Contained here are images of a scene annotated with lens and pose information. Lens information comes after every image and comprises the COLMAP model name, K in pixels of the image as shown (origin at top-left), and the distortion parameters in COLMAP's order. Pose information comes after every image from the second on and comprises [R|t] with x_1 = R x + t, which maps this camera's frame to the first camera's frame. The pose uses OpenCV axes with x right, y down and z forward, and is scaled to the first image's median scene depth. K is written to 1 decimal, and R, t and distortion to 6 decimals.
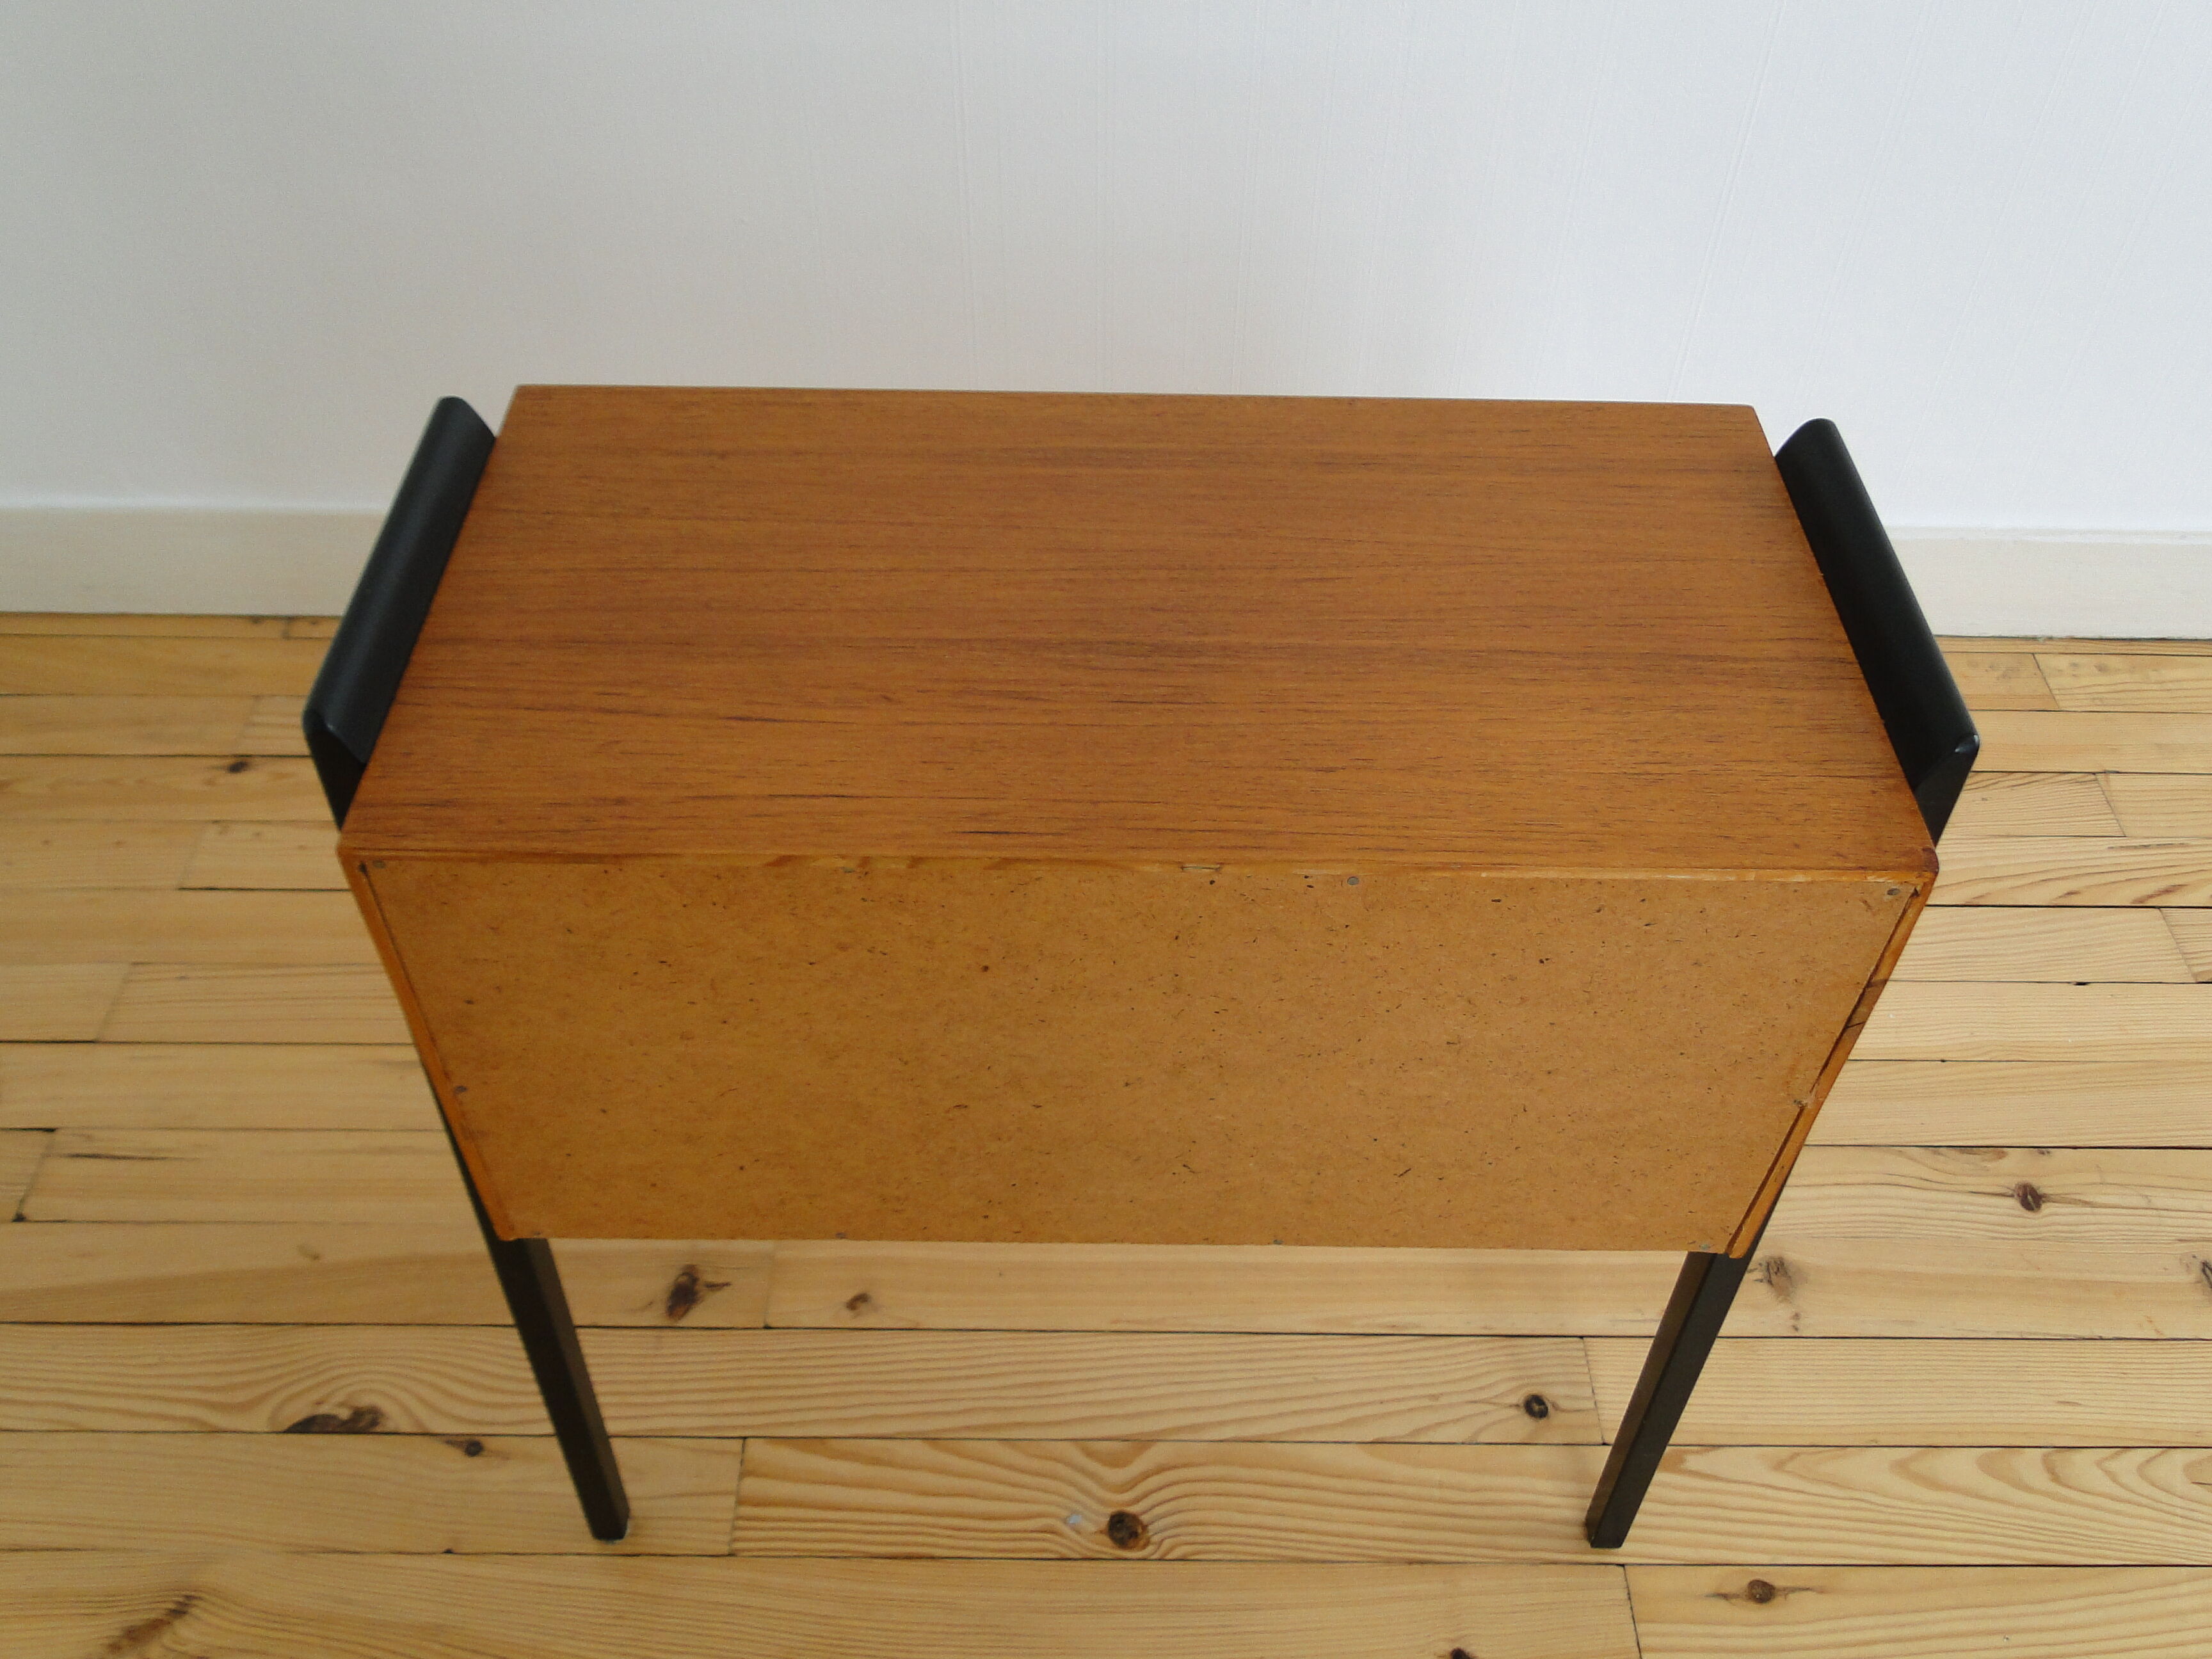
lens RADIAL K [[1824.2, 0, 1100.8], [0, 1824.2, 834.4], [0, 0, 1]] dist [0.010060, -0.030060]
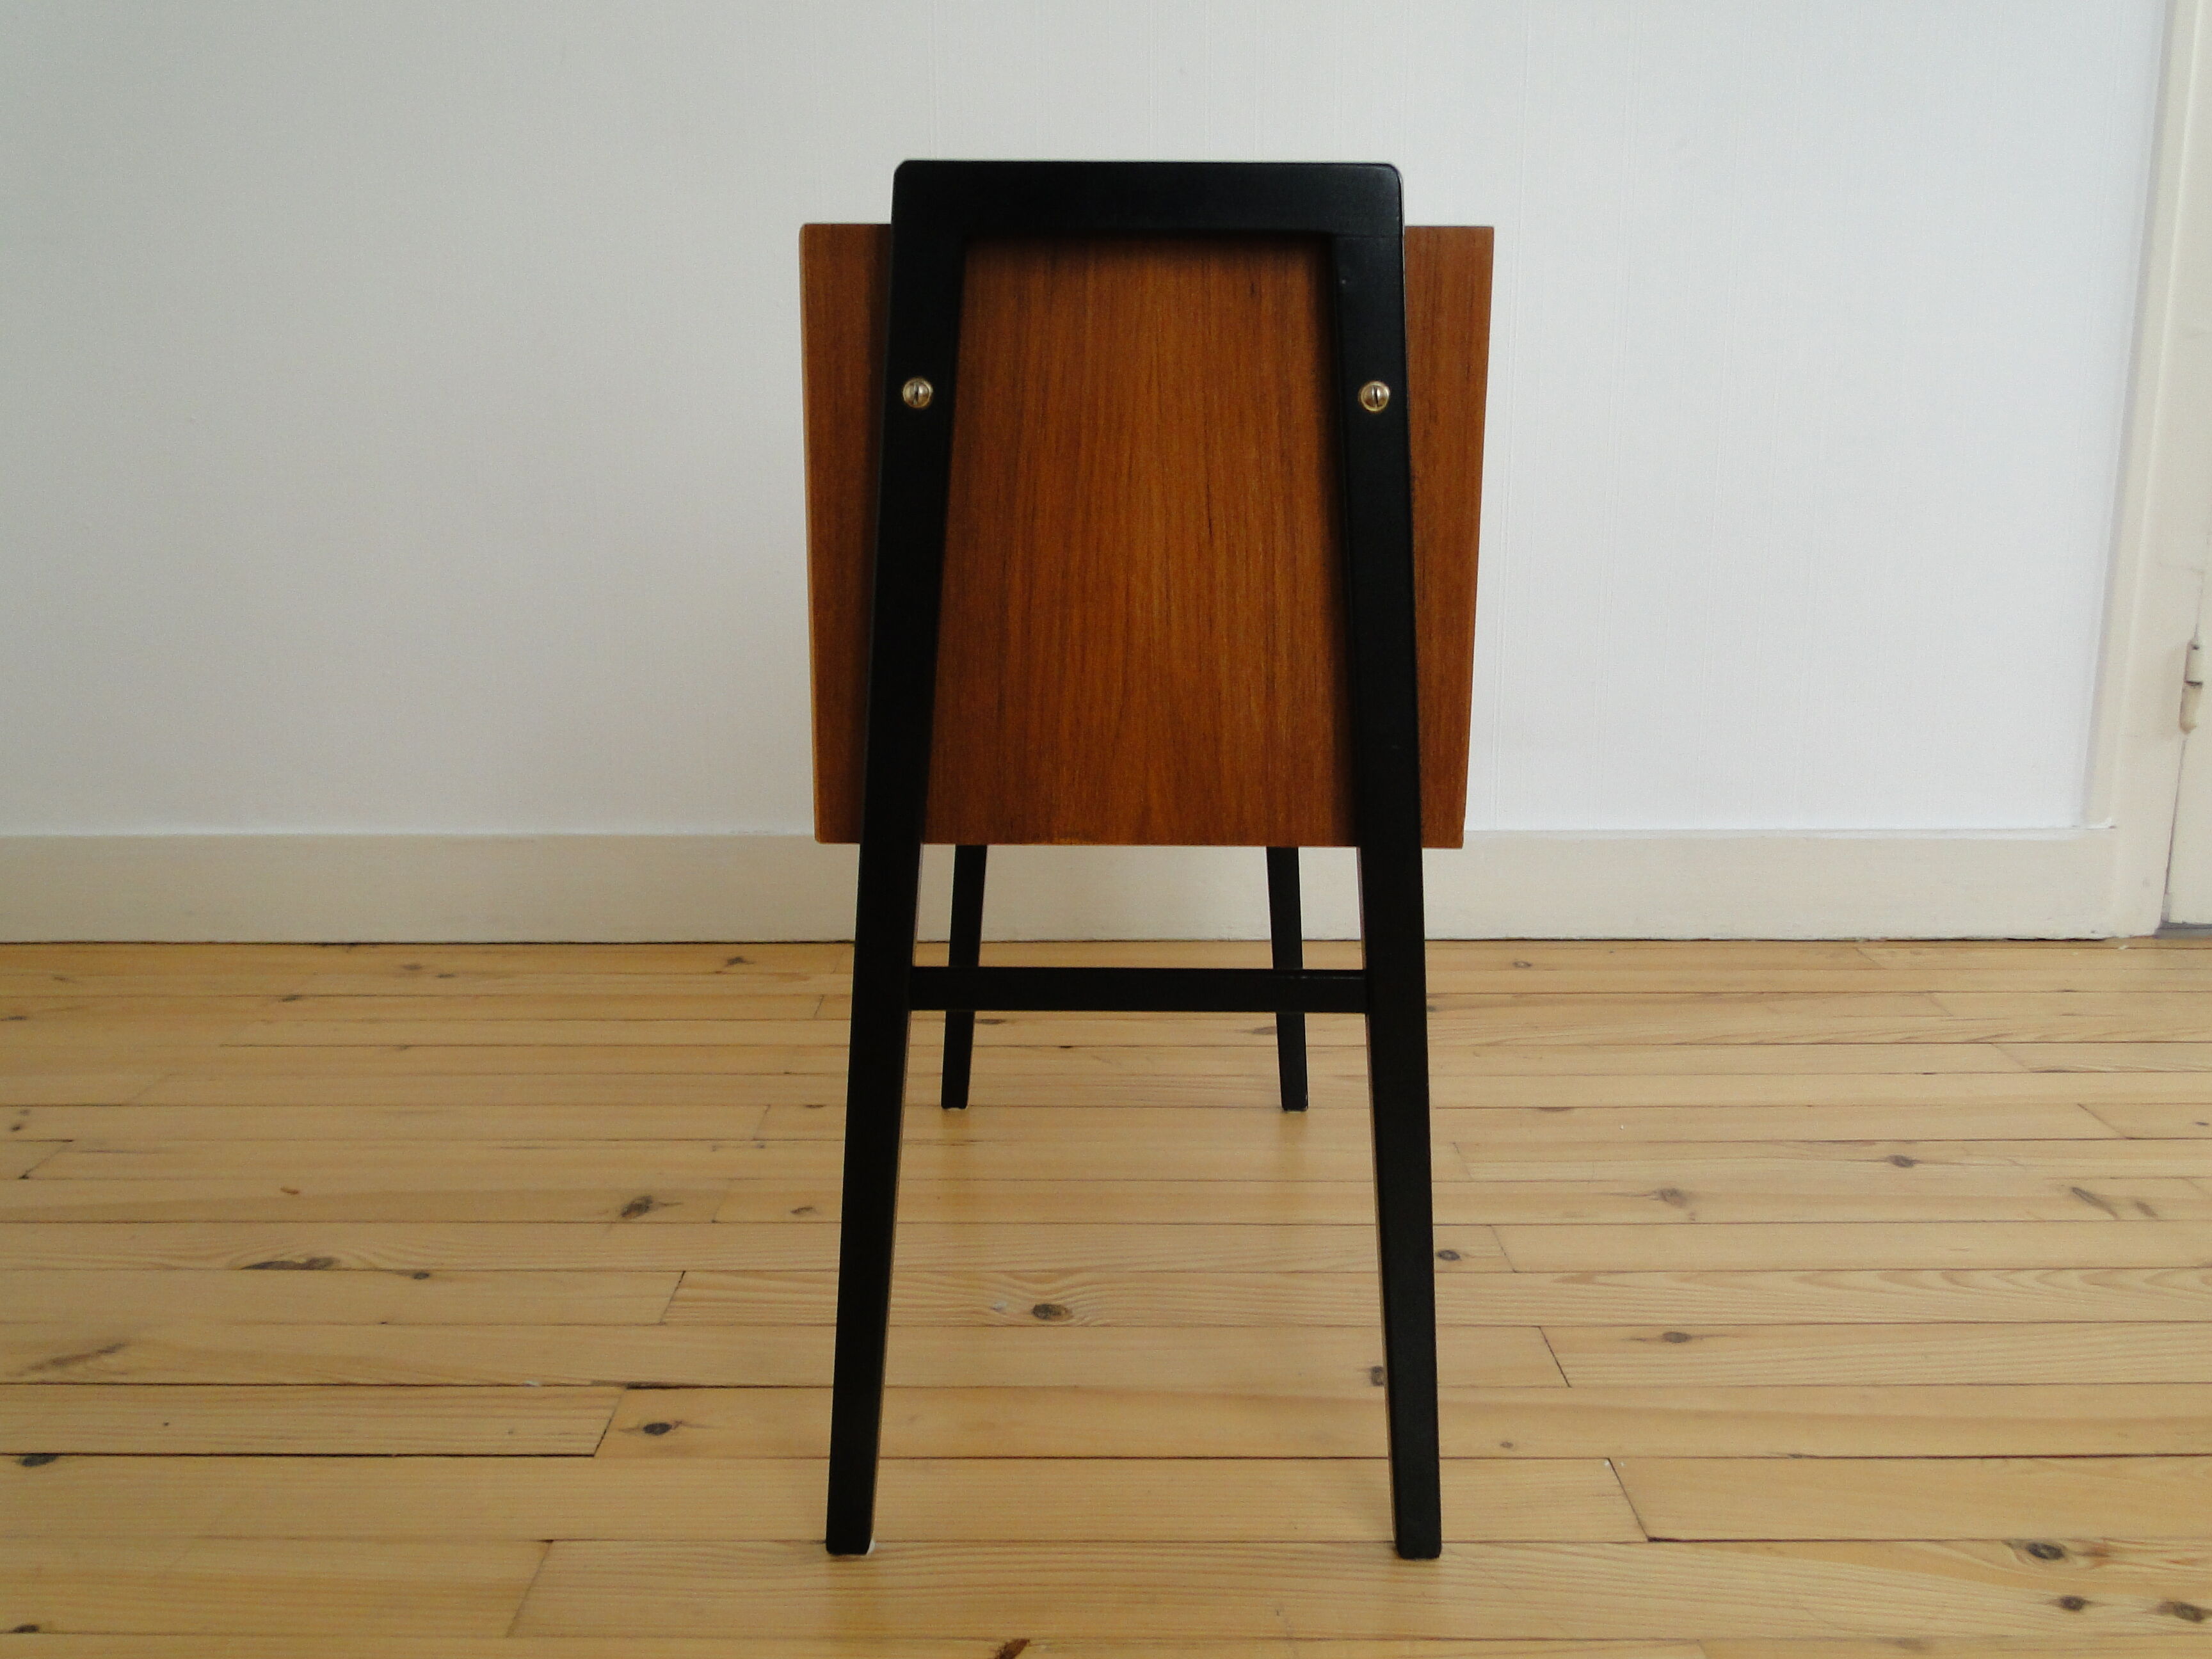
lens RADIAL K [[1824.2, 0, 1098.3], [0, 1824.2, 838.3], [0, 0, 1]] dist [0.010060, -0.030060]
pose [[0.999925, -0.011423, 0.004307, 0.037512], [0.011843, 0.822070, -0.569264, 0.706073], [0.002962, 0.569272, 0.822144, 0.009227]]
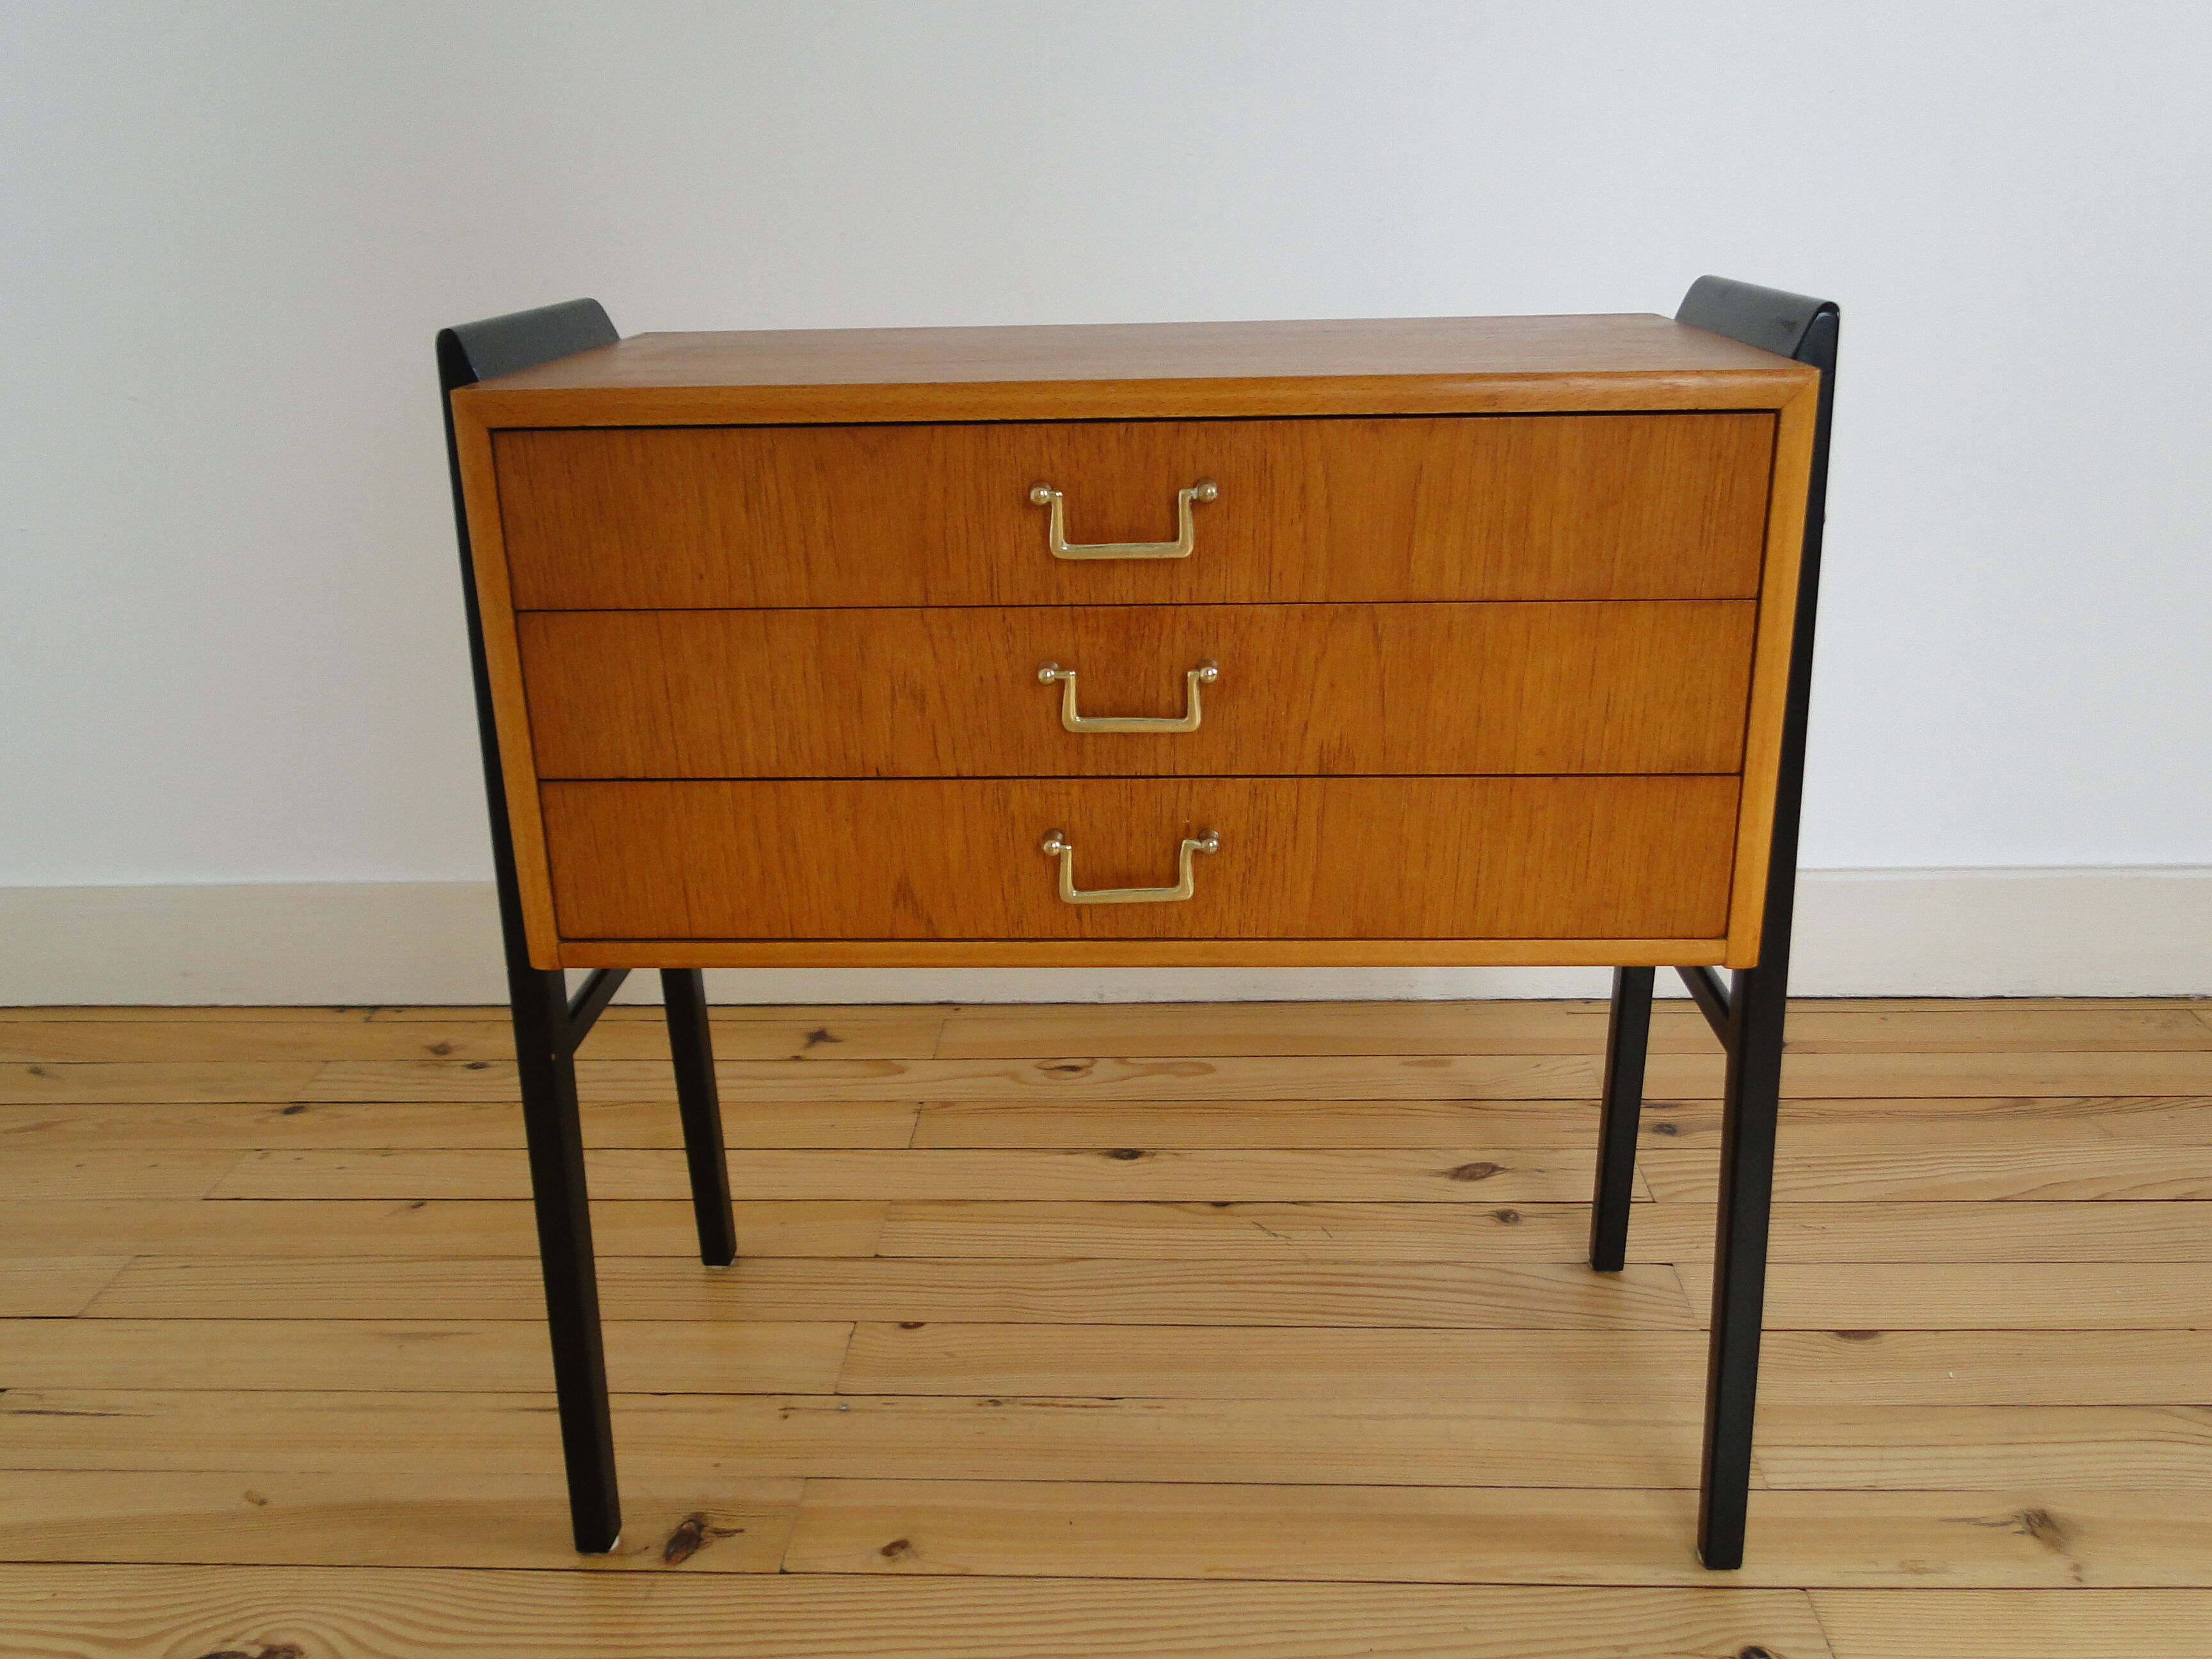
lens RADIAL K [[1824.2, 0, 1107.1], [0, 1824.2, 829.5], [0, 0, 1]] dist [0.010060, -0.030060]
pose [[0.998378, -0.020789, -0.052998, 0.011936], [-0.005878, 0.888318, -0.459191, 0.356680], [0.056625, 0.458758, 0.886755, 0.137649]]
